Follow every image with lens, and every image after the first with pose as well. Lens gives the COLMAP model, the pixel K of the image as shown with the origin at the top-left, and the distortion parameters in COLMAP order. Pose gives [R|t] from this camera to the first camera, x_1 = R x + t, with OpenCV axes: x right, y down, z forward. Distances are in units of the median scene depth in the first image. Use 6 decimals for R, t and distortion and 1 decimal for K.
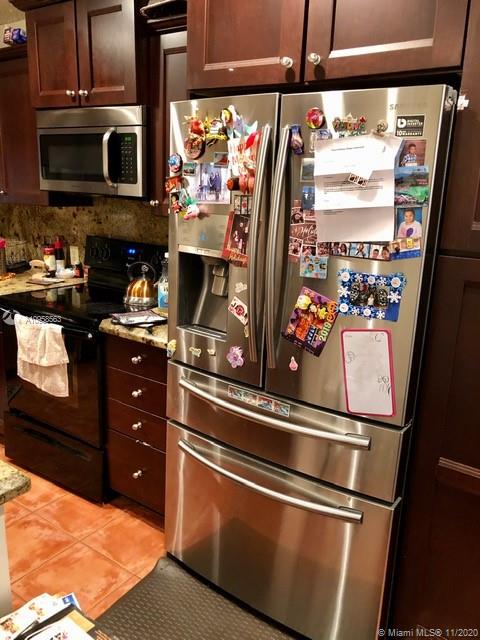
lens RADIAL K [[523.8, 0, 237.6], [0, 523.8, 320.2], [0, 0, 1]] dist [0.035502, -0.036280]
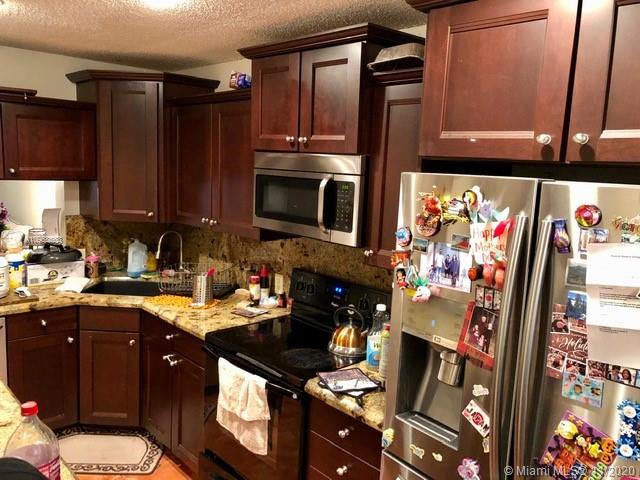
lens RADIAL K [[523.8, 0, 322.6], [0, 523.8, 240.8], [0, 0, 1]] dist [0.035502, -0.036280]
pose [[0.980577, 0.032324, -0.193451, -0.078438], [-0.055746, 0.991580, -0.116882, -0.172797], [0.188044, 0.125396, 0.974123, 0.091028]]
